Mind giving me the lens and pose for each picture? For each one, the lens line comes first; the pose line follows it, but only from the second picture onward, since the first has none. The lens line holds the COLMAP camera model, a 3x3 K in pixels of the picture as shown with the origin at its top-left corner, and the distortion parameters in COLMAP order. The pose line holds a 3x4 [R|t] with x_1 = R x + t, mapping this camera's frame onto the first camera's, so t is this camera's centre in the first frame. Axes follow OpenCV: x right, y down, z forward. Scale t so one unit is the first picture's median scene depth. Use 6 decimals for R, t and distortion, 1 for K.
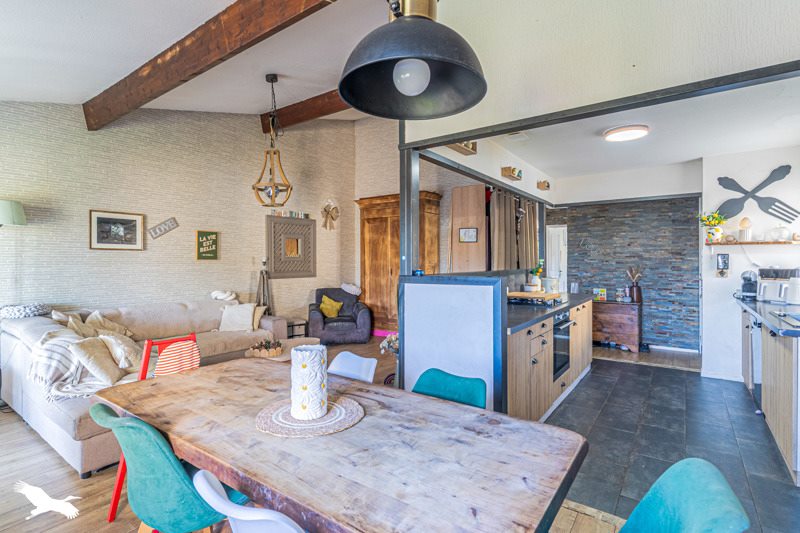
lens RADIAL K [[376.5, 0, 395.3], [0, 376.5, 263.8], [0, 0, 1]] dist [0.000702, 0.000480]
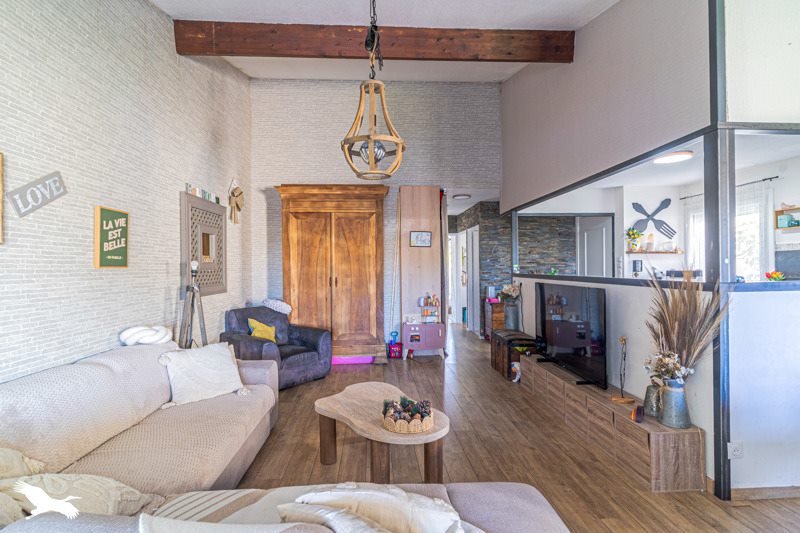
lens RADIAL K [[376.5, 0, 397.0], [0, 376.5, 265.4], [0, 0, 1]] dist [0.000702, 0.000480]
pose [[0.793138, -0.003053, 0.609034, -0.495998], [0.012373, 0.999862, -0.011101, -0.002616], [-0.608916, 0.016340, 0.793066, 0.369221]]
